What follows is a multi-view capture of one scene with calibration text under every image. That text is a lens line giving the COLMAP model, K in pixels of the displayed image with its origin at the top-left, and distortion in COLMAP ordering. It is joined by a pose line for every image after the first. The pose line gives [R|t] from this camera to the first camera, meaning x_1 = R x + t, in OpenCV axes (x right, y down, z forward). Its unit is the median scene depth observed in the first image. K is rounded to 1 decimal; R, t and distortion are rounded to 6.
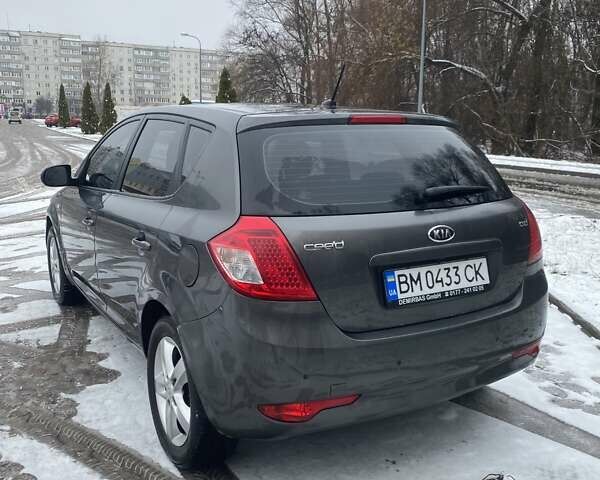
lens RADIAL K [[597.3, 0, 300.0], [0, 597.3, 240.0], [0, 0, 1]] dist [0.027942, -0.023479]
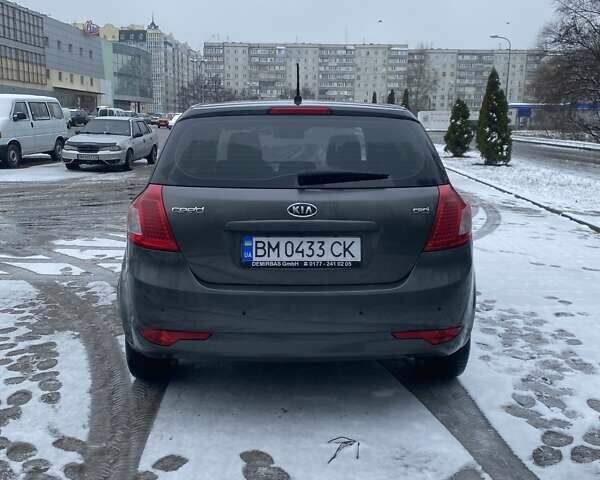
lens RADIAL K [[597.3, 0, 300.0], [0, 597.3, 240.0], [0, 0, 1]] dist [0.027942, -0.023479]
pose [[0.878283, 0.087568, -0.470054, 0.768765], [-0.091114, 0.995724, 0.015253, 0.029318], [0.469379, 0.029432, 0.882506, -0.002957]]
